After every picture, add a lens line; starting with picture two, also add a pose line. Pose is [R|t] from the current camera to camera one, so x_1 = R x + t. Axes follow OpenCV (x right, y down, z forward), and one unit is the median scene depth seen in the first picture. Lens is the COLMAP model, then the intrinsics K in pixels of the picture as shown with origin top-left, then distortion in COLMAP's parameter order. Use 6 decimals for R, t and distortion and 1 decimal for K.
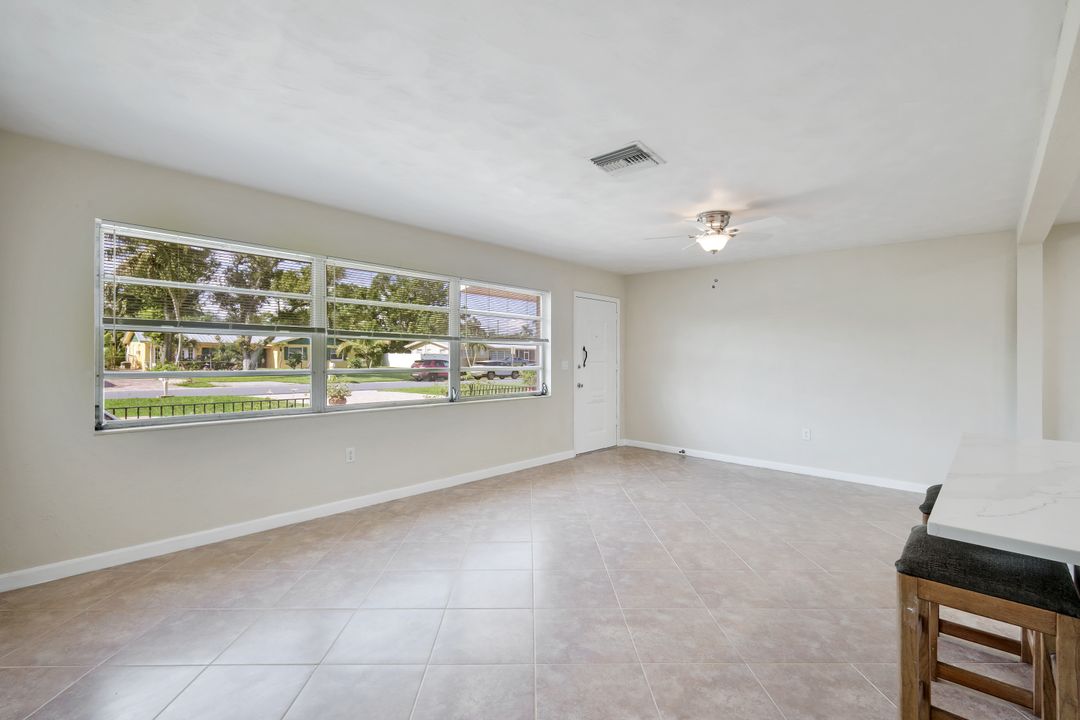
lens RADIAL K [[482.0, 0, 544.2], [0, 482.0, 348.6], [0, 0, 1]] dist [0.003783, -0.000288]
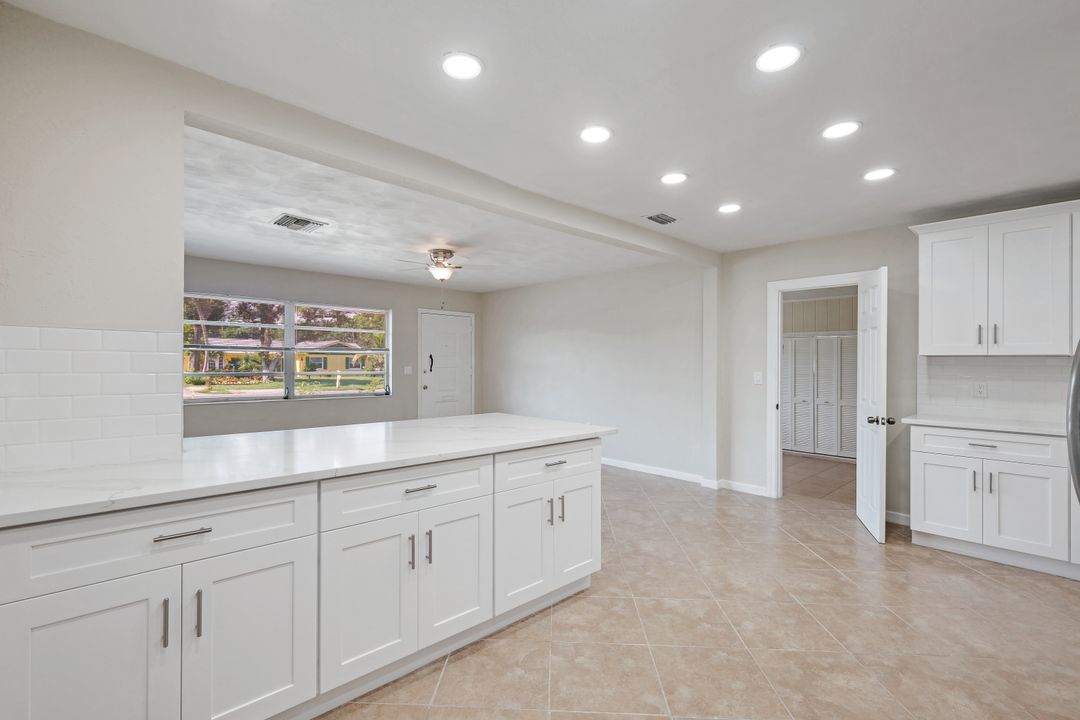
lens RADIAL K [[482.0, 0, 525.4], [0, 482.0, 357.8], [0, 0, 1]] dist [0.003783, -0.000288]
pose [[0.995543, -0.006295, -0.094096, 0.634631], [0.006432, 0.999979, 0.001146, 0.005763], [0.094087, -0.001746, 0.995562, -0.241972]]
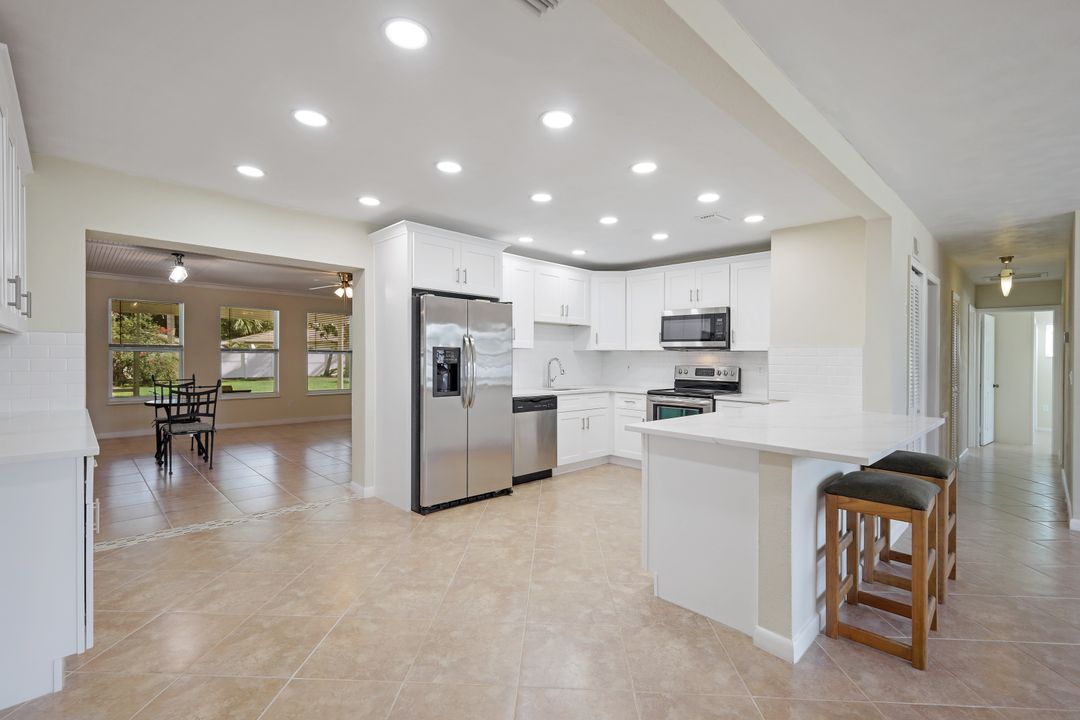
lens RADIAL K [[482.0, 0, 536.9], [0, 482.0, 359.8], [0, 0, 1]] dist [0.003783, -0.000288]
pose [[-0.997693, -0.030350, 0.060721, 0.777151], [-0.030625, 0.999524, -0.003603, 0.024980], [-0.060583, -0.005454, -0.998148, 1.031629]]
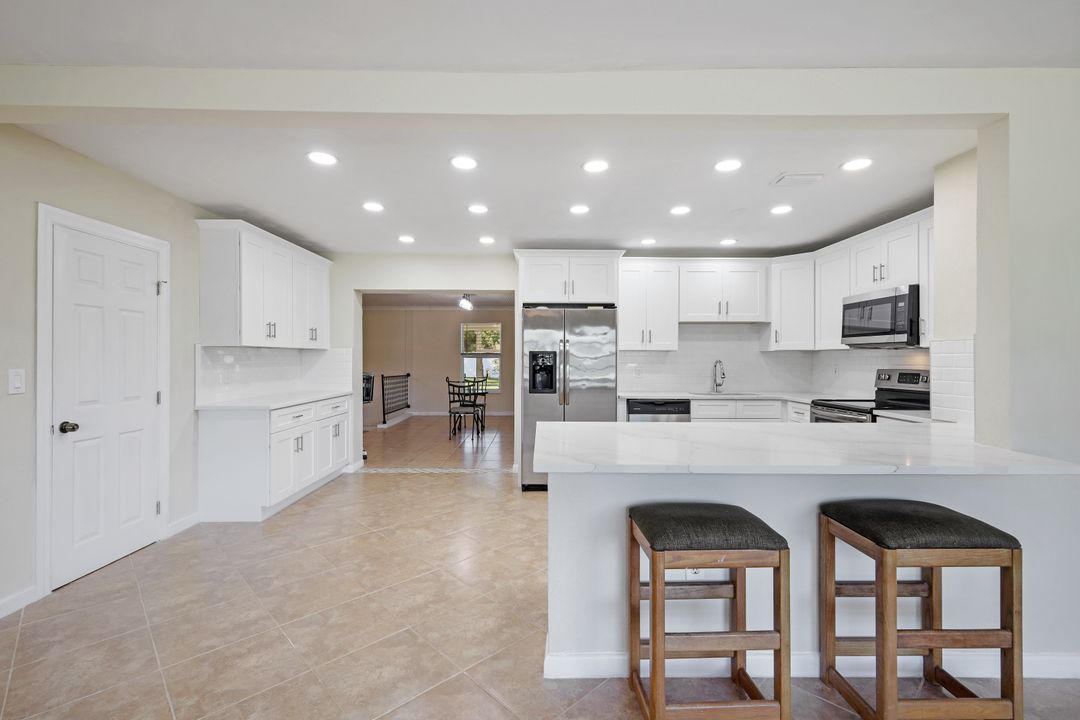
lens RADIAL K [[482.0, 0, 542.0], [0, 482.0, 356.4], [0, 0, 1]] dist [0.003783, -0.000288]
pose [[-0.676051, -0.015569, 0.736691, 0.216675], [-0.021164, 0.999775, 0.001707, 0.011933], [-0.736551, -0.014437, -0.676228, 0.852229]]
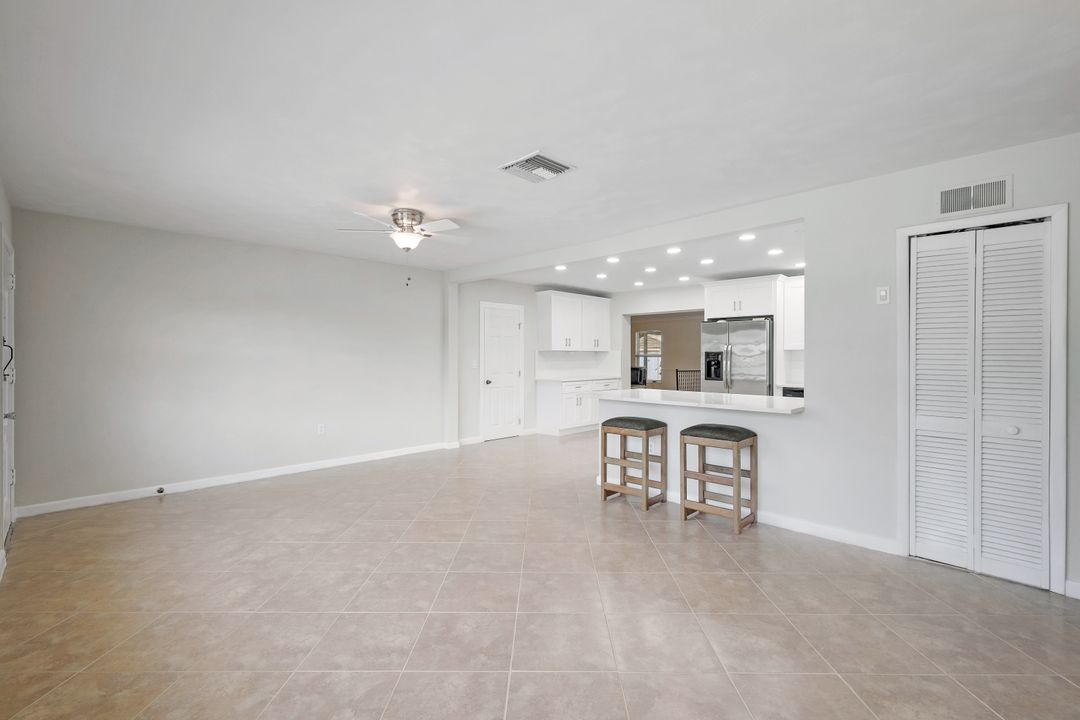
lens RADIAL K [[474.5, 0, 538.1], [0, 474.5, 360.1], [0, 0, 1]] dist [-0.001234, 0.001087]
pose [[0.048496, -0.022801, 0.998563, -0.560742], [-0.011596, 0.999659, 0.023390, 0.000317], [-0.998756, -0.012714, 0.048215, 0.624263]]
